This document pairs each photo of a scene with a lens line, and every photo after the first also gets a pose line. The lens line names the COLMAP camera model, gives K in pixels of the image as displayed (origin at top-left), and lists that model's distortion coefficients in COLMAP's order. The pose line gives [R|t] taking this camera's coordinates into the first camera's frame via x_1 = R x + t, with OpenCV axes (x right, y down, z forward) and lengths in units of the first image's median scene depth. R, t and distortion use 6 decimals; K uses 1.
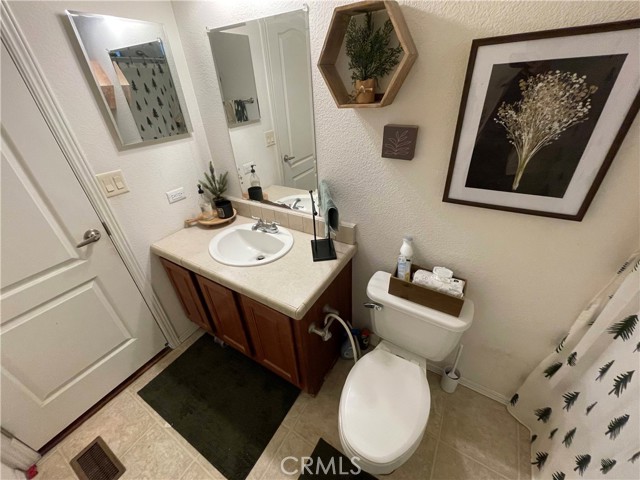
lens RADIAL K [[258.4, 0, 320.0], [0, 258.4, 240.0], [0, 0, 1]] dist [-0.002332, 0.000280]
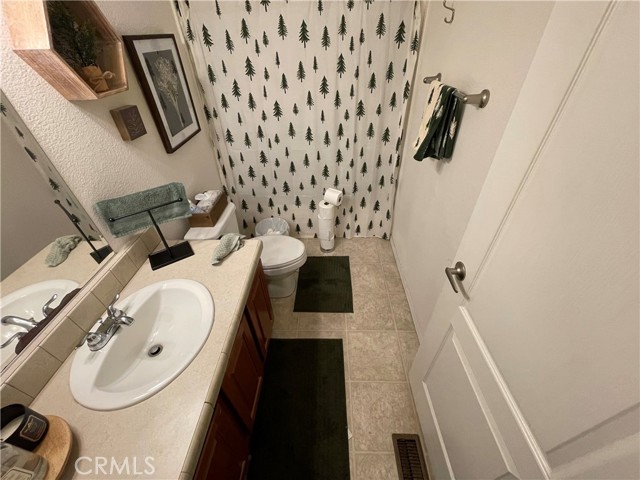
lens RADIAL K [[258.4, 0, 320.0], [0, 258.4, 240.0], [0, 0, 1]] dist [-0.002332, 0.000280]
pose [[-0.499110, -0.485524, 0.717743, -1.184364], [0.497030, 0.518088, 0.696094, -0.493534], [-0.709824, 0.704168, -0.017263, 0.808288]]
